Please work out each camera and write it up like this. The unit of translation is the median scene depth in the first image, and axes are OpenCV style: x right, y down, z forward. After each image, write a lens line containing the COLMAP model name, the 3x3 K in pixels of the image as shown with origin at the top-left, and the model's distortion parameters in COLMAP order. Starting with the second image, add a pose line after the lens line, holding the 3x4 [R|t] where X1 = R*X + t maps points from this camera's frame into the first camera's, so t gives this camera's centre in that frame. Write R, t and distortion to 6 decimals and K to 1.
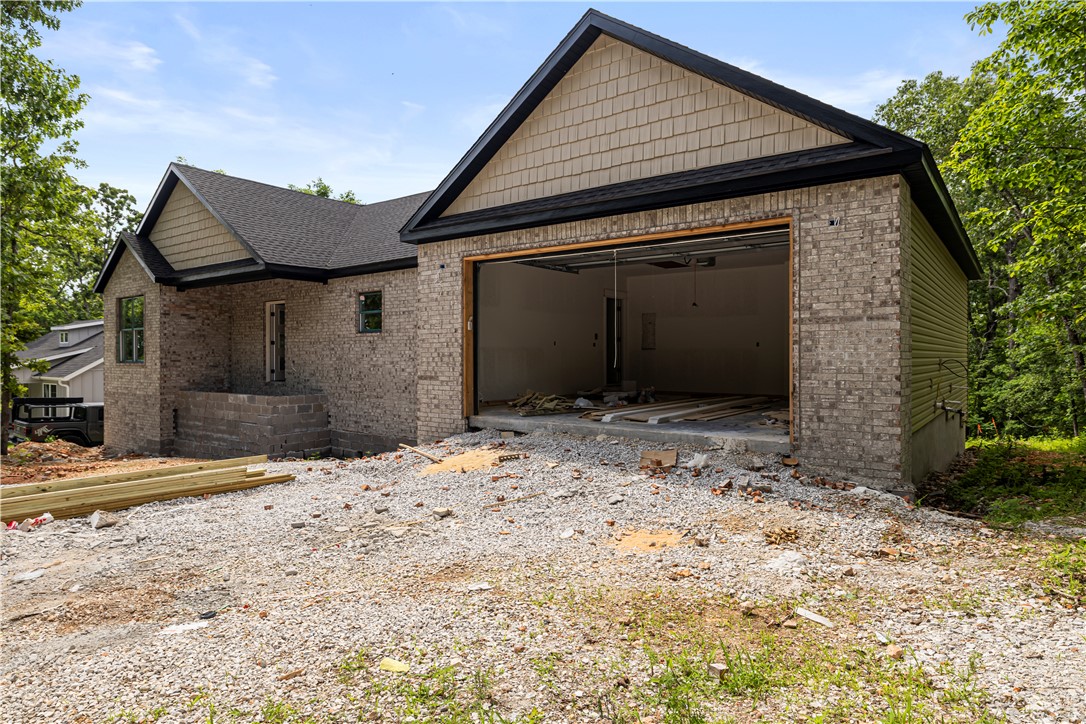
lens RADIAL K [[654.0, 0, 545.7], [0, 654.0, 352.1], [0, 0, 1]] dist [-0.004508, 0.001185]
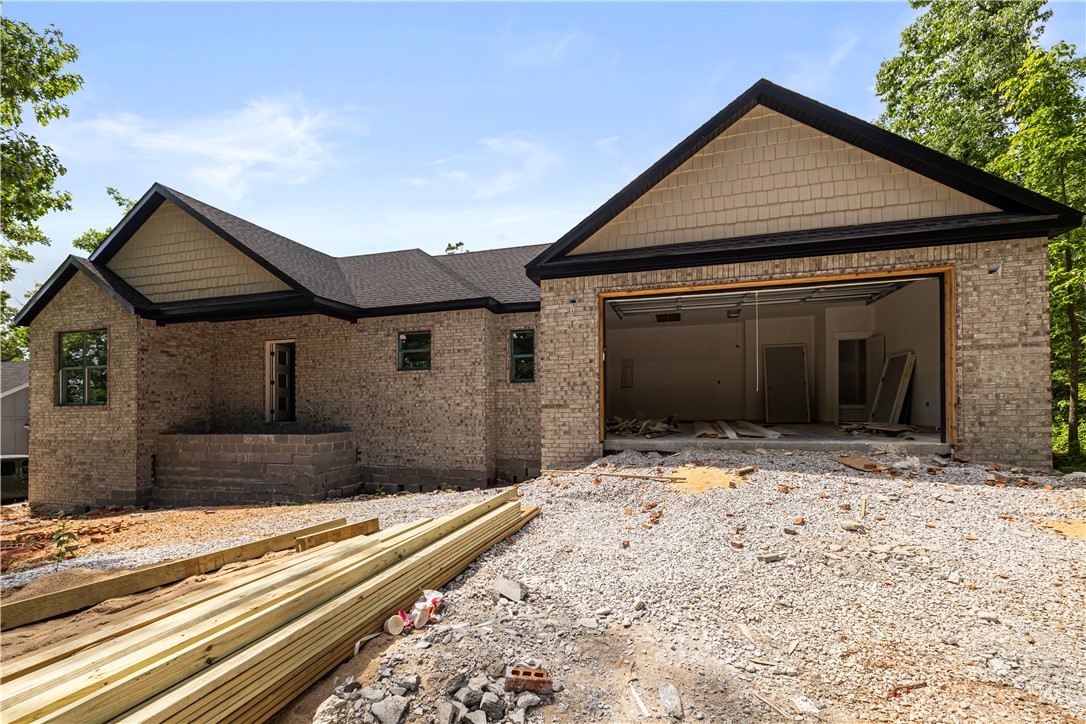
lens RADIAL K [[469.1, 0, 492.2], [0, 469.1, 399.4], [0, 0, 1]] dist [-0.000503, 0.001048]
pose [[0.931685, -0.006786, 0.363204, -0.554381], [0.012437, 0.999835, -0.013221, 0.037276], [-0.363054, 0.016835, 0.931616, 0.334728]]
